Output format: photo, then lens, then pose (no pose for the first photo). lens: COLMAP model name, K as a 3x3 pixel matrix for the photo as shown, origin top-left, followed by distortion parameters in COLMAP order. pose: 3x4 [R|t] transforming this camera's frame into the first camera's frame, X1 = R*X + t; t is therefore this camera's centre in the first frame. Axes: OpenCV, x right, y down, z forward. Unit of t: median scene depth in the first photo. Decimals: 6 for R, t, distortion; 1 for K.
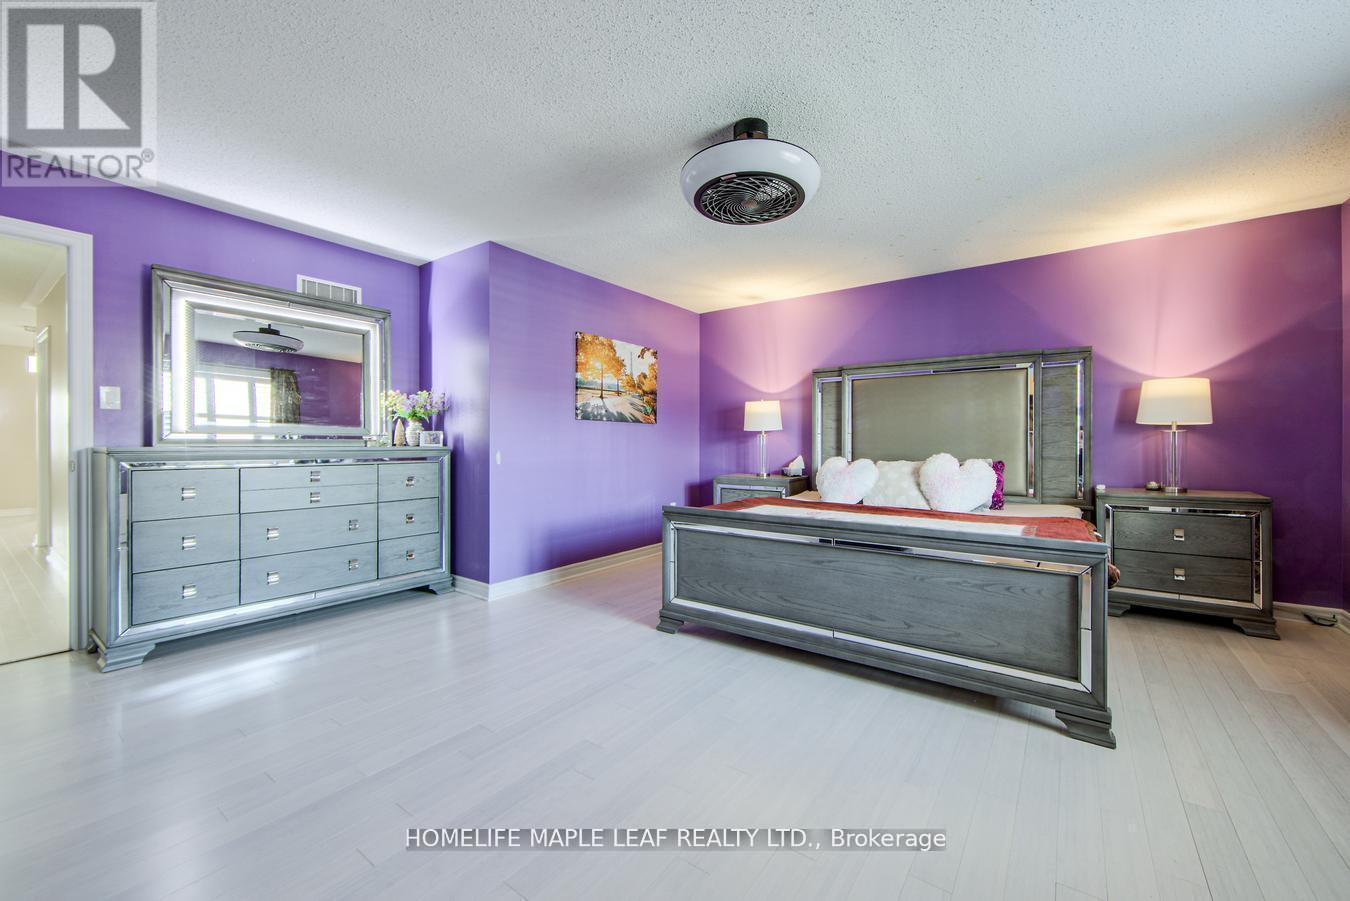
lens RADIAL K [[542.9, 0, 682.2], [0, 542.9, 443.9], [0, 0, 1]] dist [-0.000685, -0.000176]
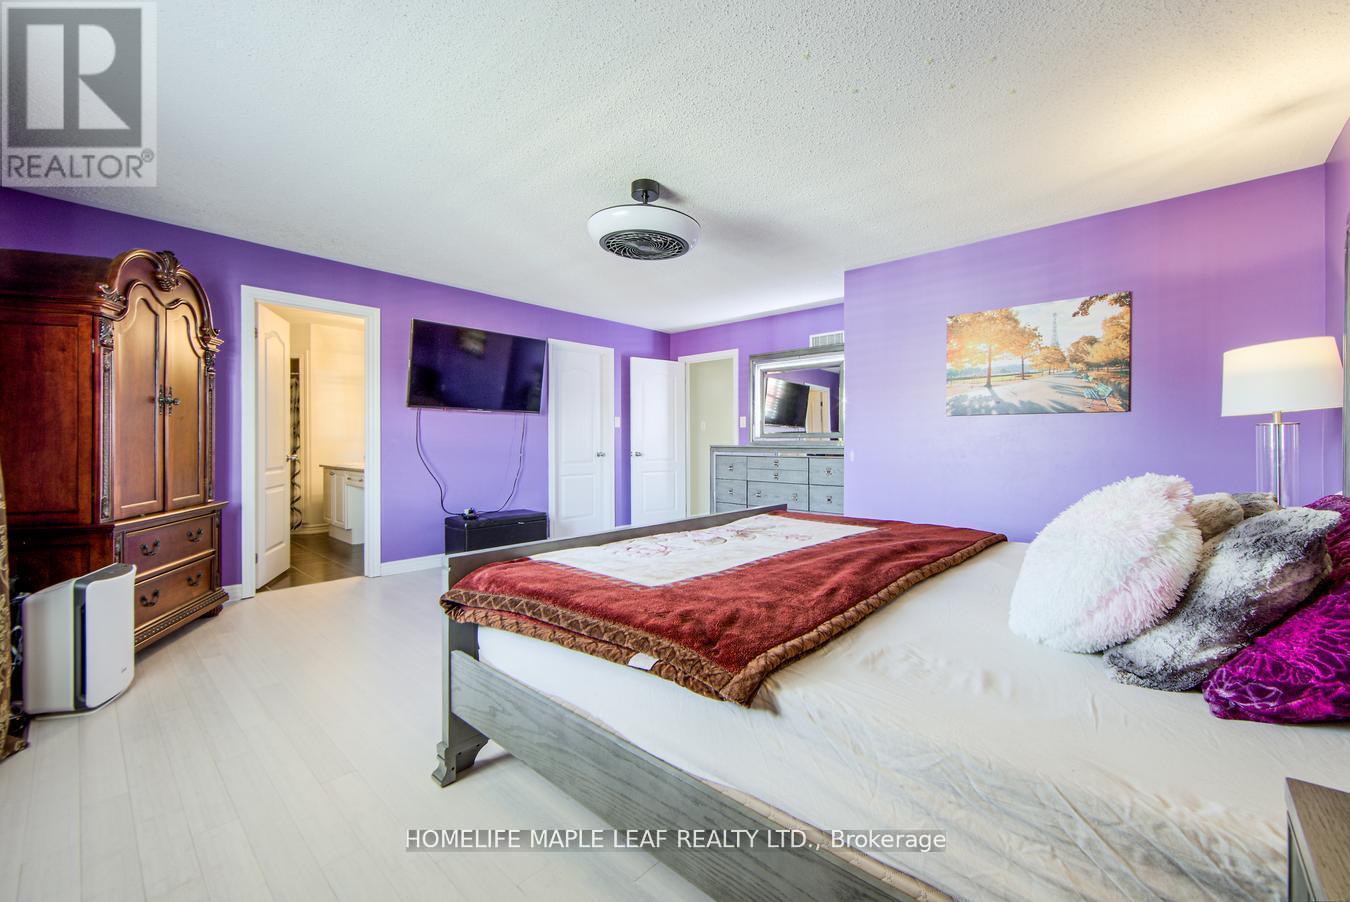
lens RADIAL K [[542.9, 0, 682.2], [0, 542.9, 444.4], [0, 0, 1]] dist [-0.000685, -0.000176]
pose [[-0.106248, -0.000358, -0.994340, 0.677182], [-0.001836, 0.999998, -0.000164, 0.001574], [0.994338, 0.001809, -0.106248, 0.616327]]
